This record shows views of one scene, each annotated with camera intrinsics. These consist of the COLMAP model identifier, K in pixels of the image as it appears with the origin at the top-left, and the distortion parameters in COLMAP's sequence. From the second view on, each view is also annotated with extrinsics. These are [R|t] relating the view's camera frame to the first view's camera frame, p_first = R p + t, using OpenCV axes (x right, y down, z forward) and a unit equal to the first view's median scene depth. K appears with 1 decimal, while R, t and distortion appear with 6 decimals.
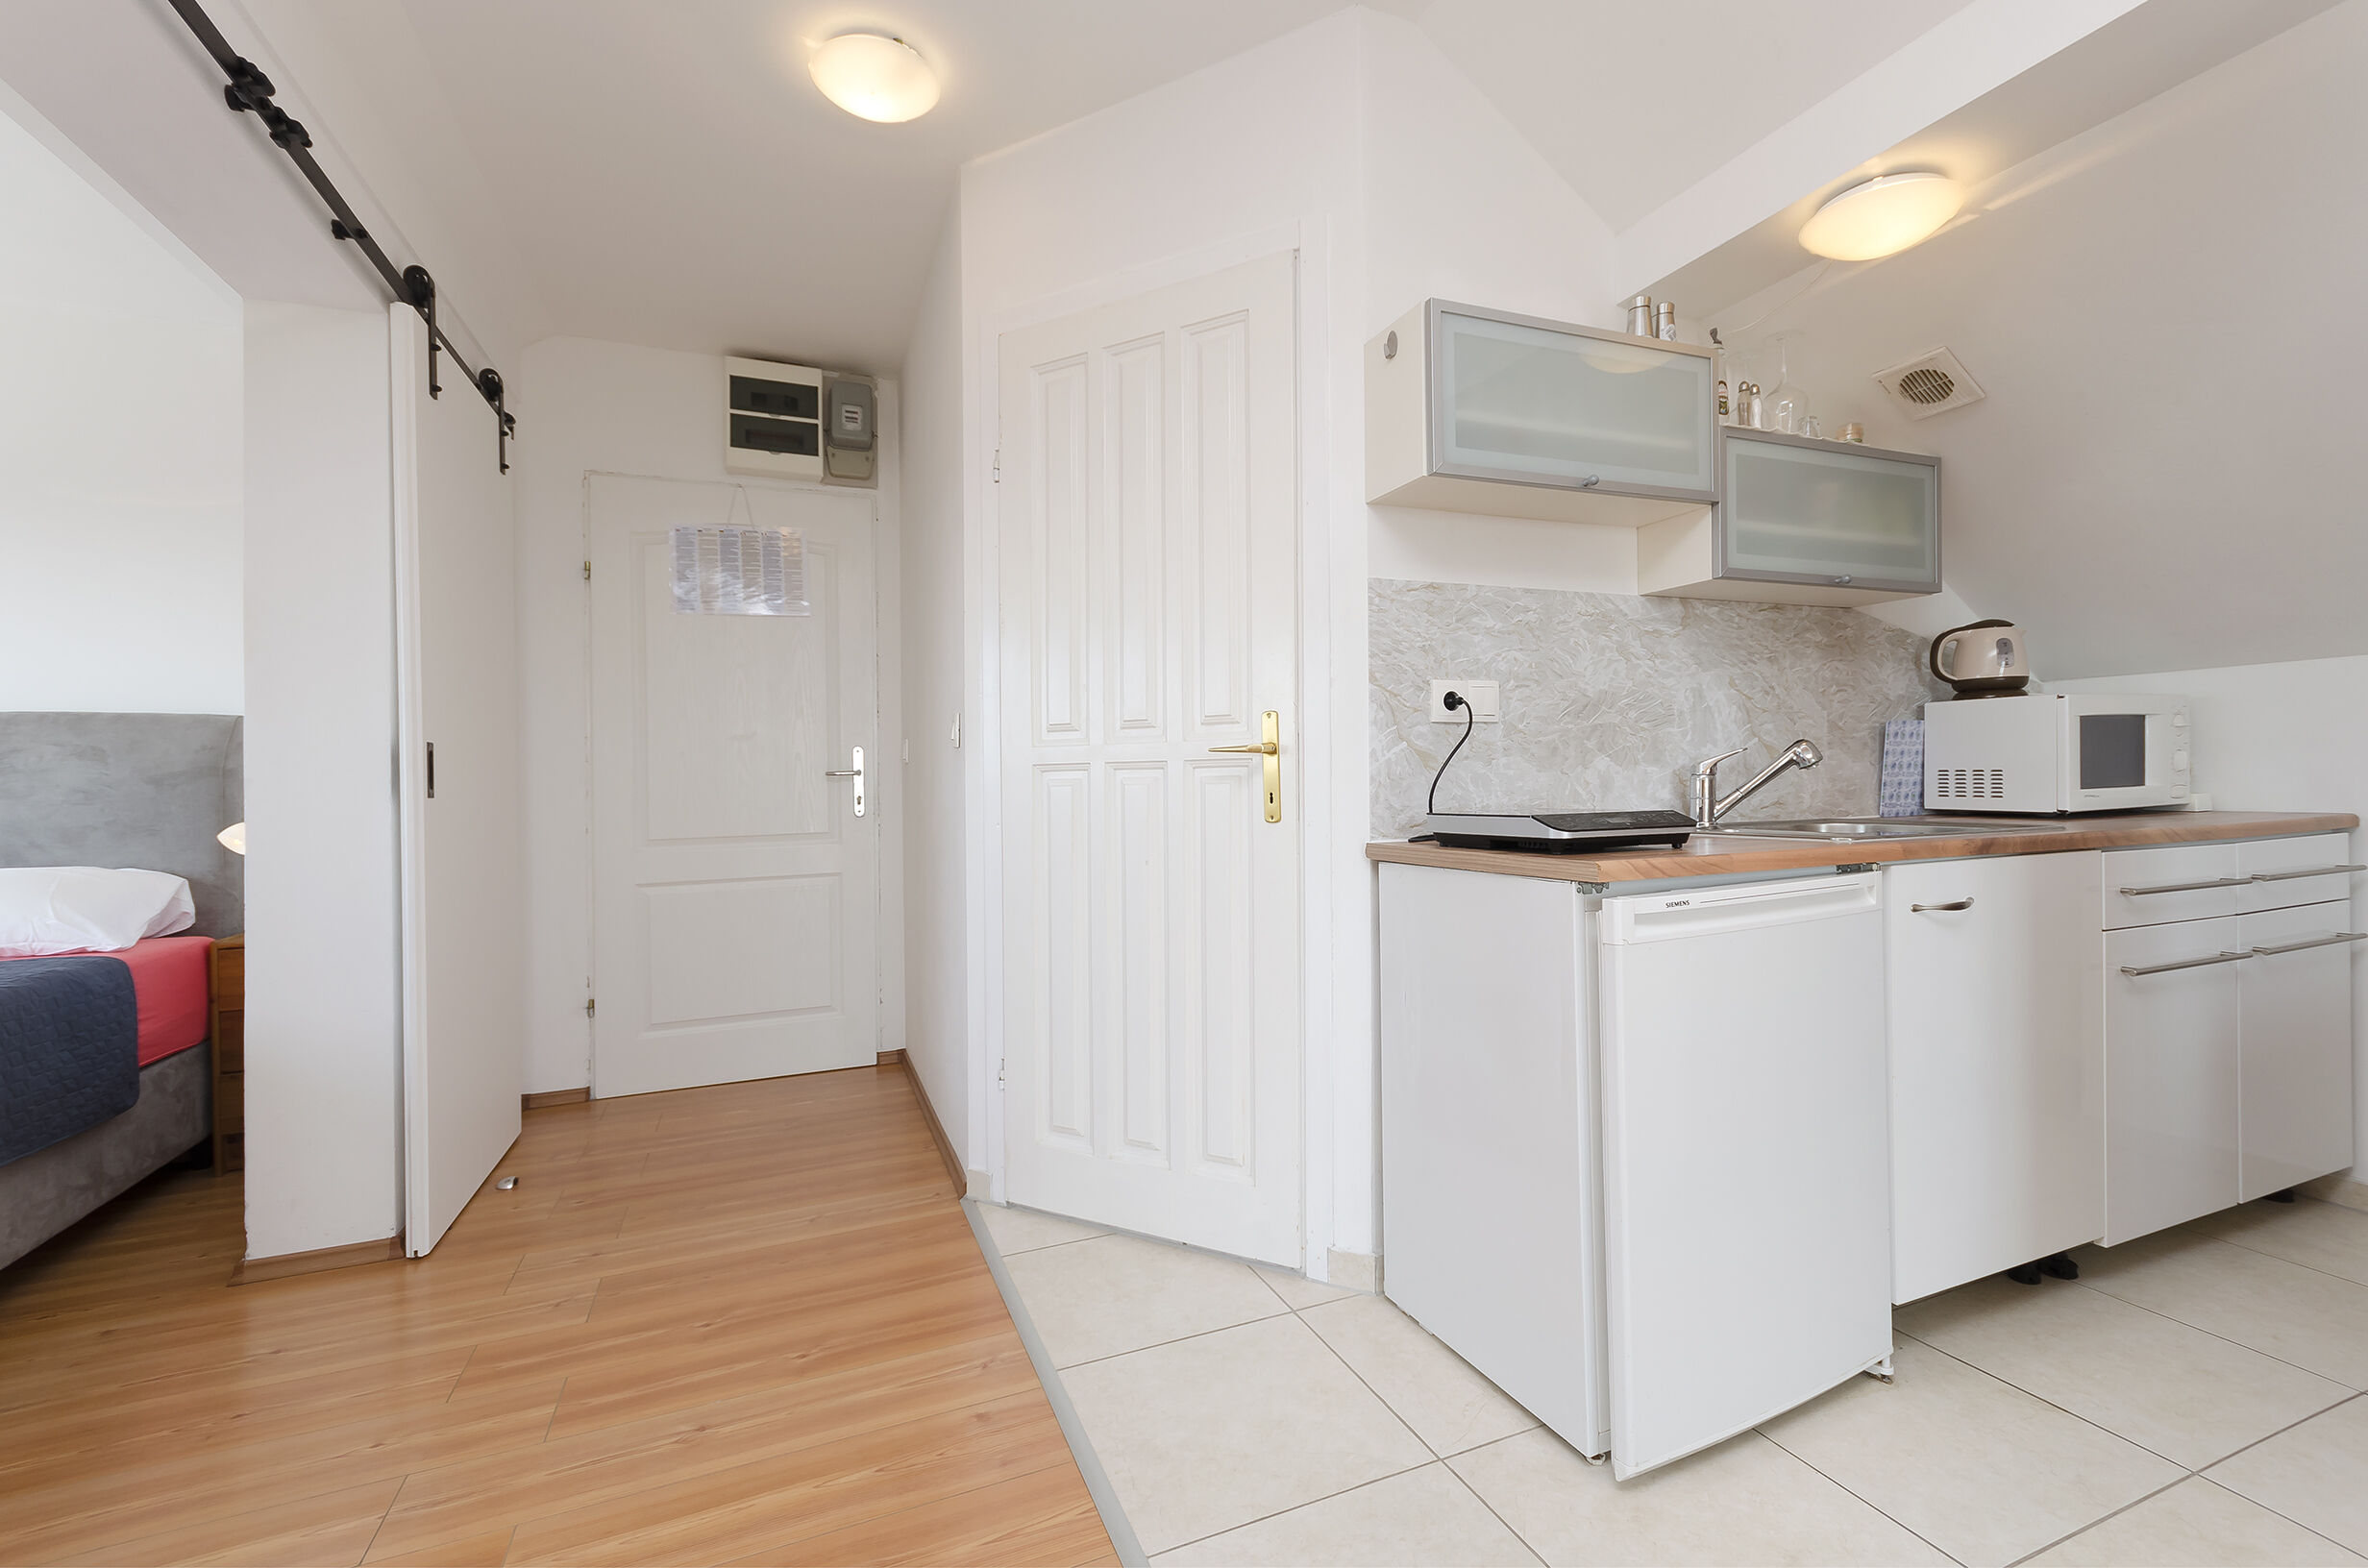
lens RADIAL K [[1040.0, 0, 1193.9], [0, 1040.0, 785.1], [0, 0, 1]] dist [0.002853, 0.000917]
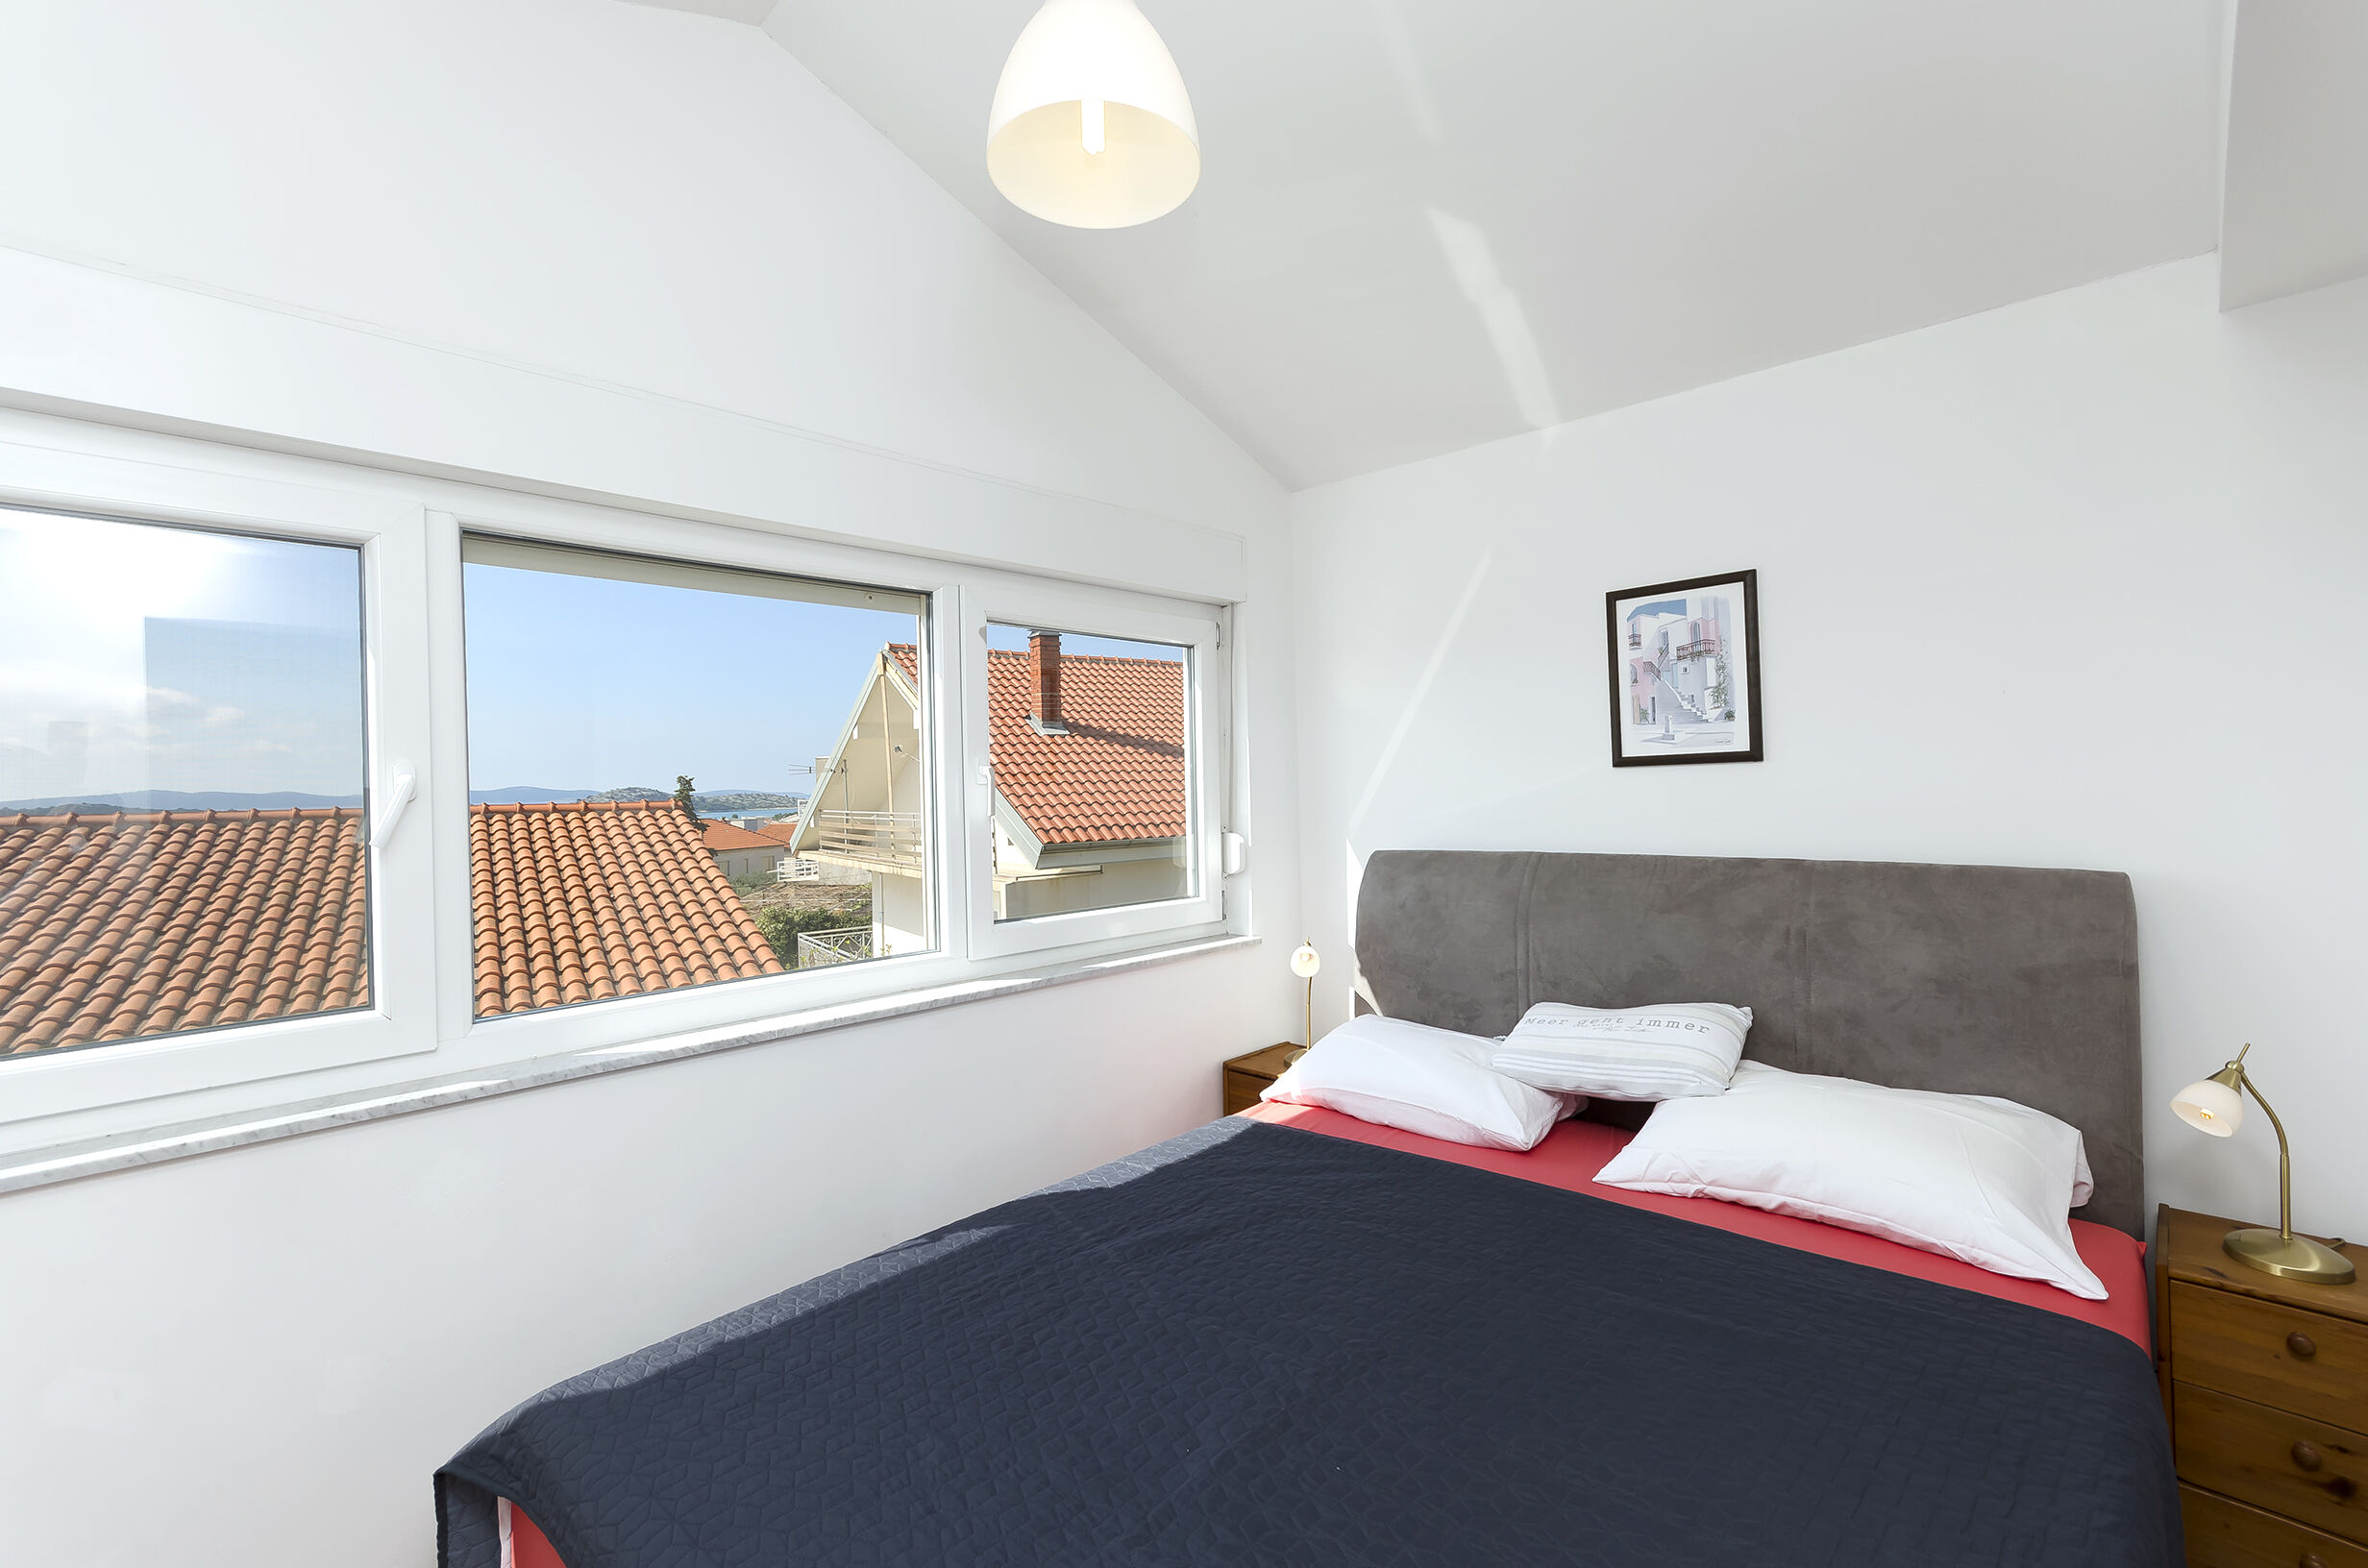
lens RADIAL K [[1040.0, 0, 1193.9], [0, 1040.0, 785.1], [0, 0, 1]] dist [0.002853, 0.000917]
pose [[0.406825, 0.012267, -0.913424, -0.658189], [0.008745, 0.999812, 0.017322, -0.160928], [0.913464, -0.015035, 0.406641, 0.244599]]
